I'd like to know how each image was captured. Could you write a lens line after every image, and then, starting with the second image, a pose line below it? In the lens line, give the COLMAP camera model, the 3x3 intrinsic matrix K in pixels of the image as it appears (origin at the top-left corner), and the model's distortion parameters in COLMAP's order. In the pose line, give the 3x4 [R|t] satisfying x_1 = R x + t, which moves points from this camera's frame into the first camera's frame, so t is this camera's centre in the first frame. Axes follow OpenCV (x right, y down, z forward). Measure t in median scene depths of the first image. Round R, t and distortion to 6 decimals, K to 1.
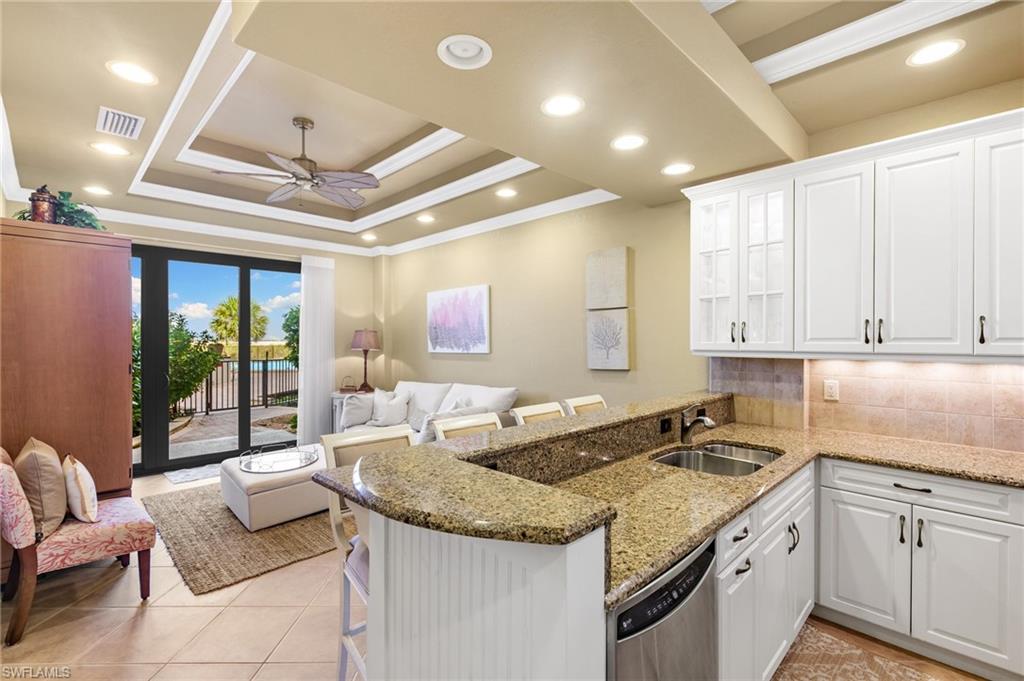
lens RADIAL K [[458.7, 0, 512.3], [0, 458.7, 339.9], [0, 0, 1]] dist [0.009649, -0.002439]
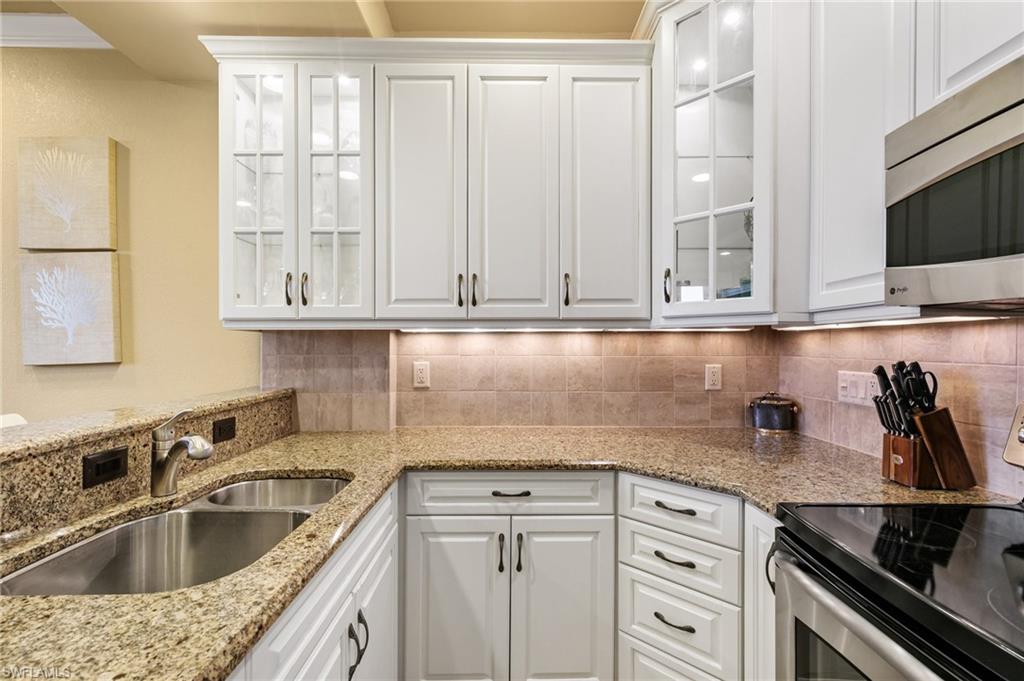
lens RADIAL K [[458.7, 0, 514.7], [0, 458.7, 347.7], [0, 0, 1]] dist [0.009649, -0.002439]
pose [[0.697901, -0.002483, 0.716190, 0.188476], [0.002179, 0.999997, 0.001344, 0.047294], [-0.716191, 0.000623, 0.697904, 0.264506]]
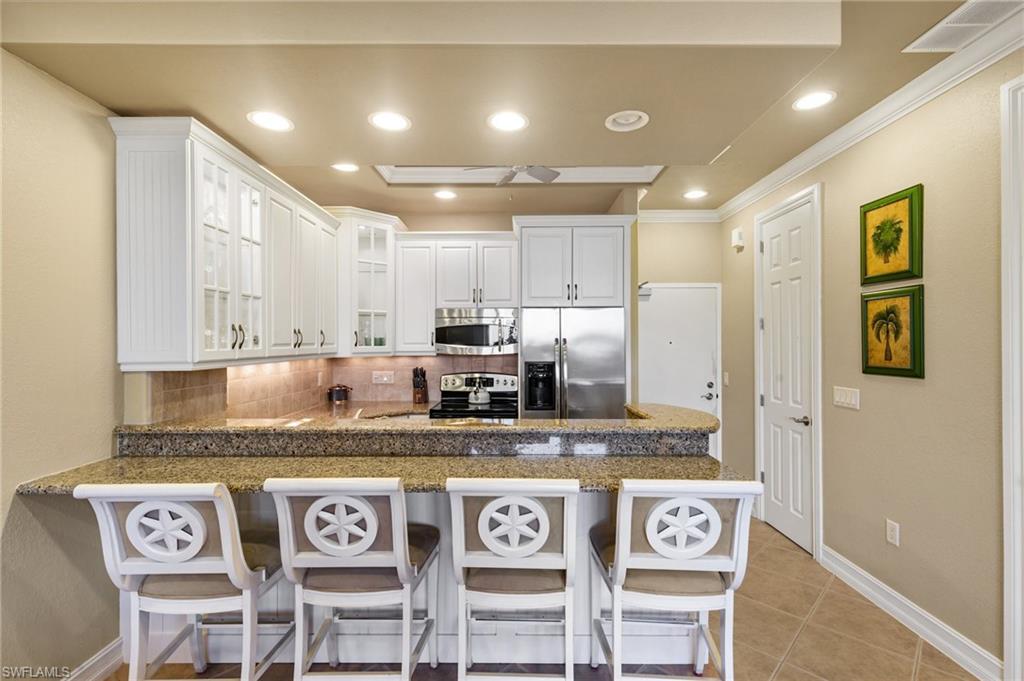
lens RADIAL K [[458.7, 0, 514.0], [0, 458.7, 339.2], [0, 0, 1]] dist [0.009649, -0.002439]
pose [[-0.709714, 0.004526, 0.704475, -0.340291], [0.002442, 0.999989, -0.003965, -0.005726], [-0.704486, -0.001093, -0.709717, 0.931820]]
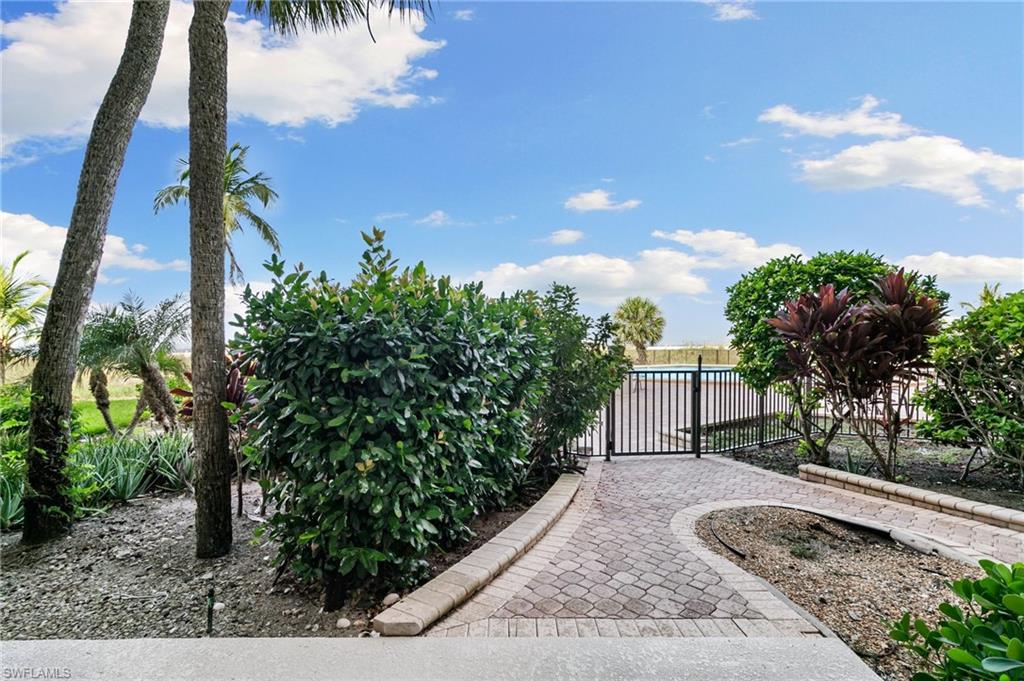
lens RADIAL K [[458.7, 0, 508.3], [0, 458.7, 360.4], [0, 0, 1]] dist [0.009649, -0.002439]
pose [[0.698323, 0.018455, -0.715545, -0.894405], [0.004665, 0.999529, 0.030332, 0.038414], [0.715768, -0.024519, 0.697908, 1.345280]]
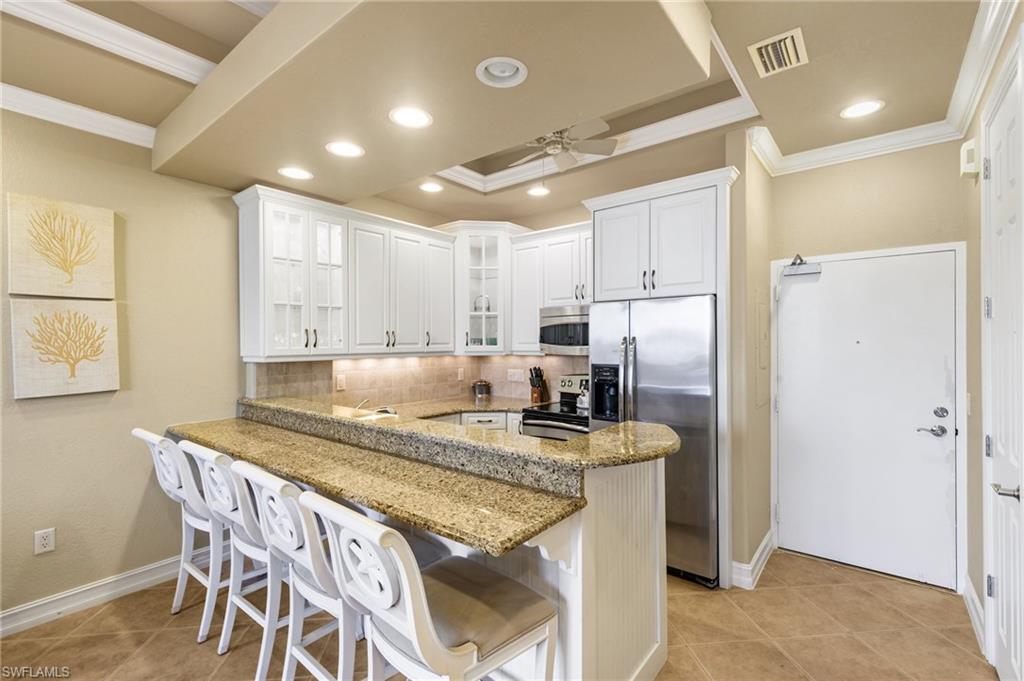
lens RADIAL K [[458.7, 0, 512.8], [0, 458.7, 339.6], [0, 0, 1]] dist [0.009649, -0.002439]
pose [[-0.112452, 0.005302, 0.993643, -0.502549], [0.005397, 0.999974, -0.004725, -0.004166], [-0.993643, 0.004831, -0.112478, 0.481212]]
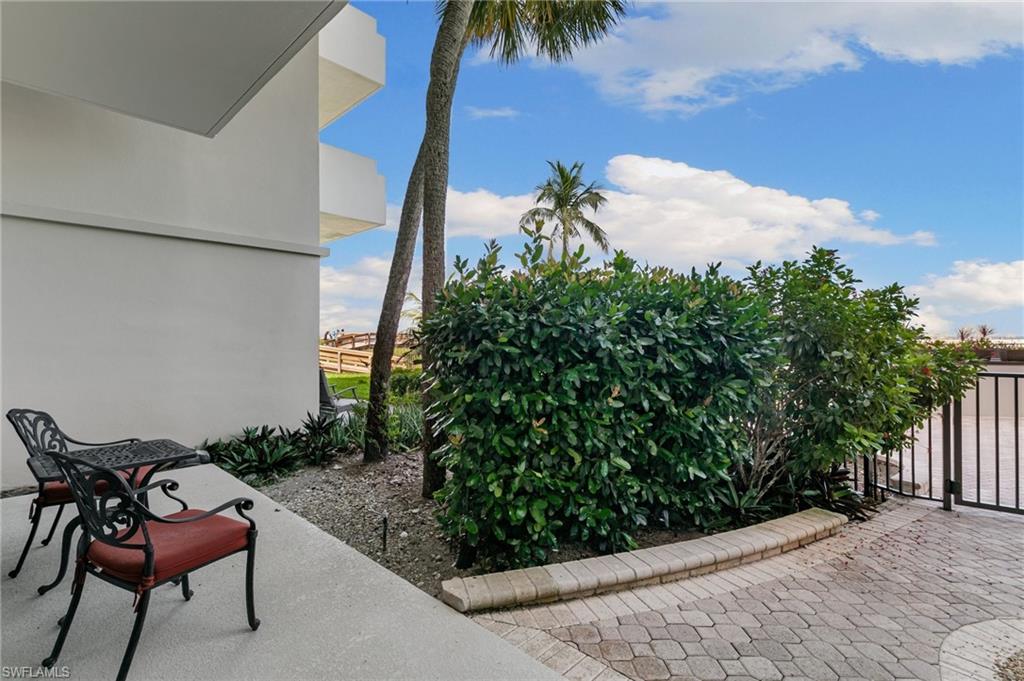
lens RADIAL K [[458.7, 0, 520.3], [0, 458.7, 336.8], [0, 0, 1]] dist [0.009649, -0.002439]
pose [[0.040227, -0.002456, -0.999188, -0.790712], [0.003008, 0.999993, -0.002337, 0.048781], [0.999186, -0.002911, 0.040234, 1.705339]]
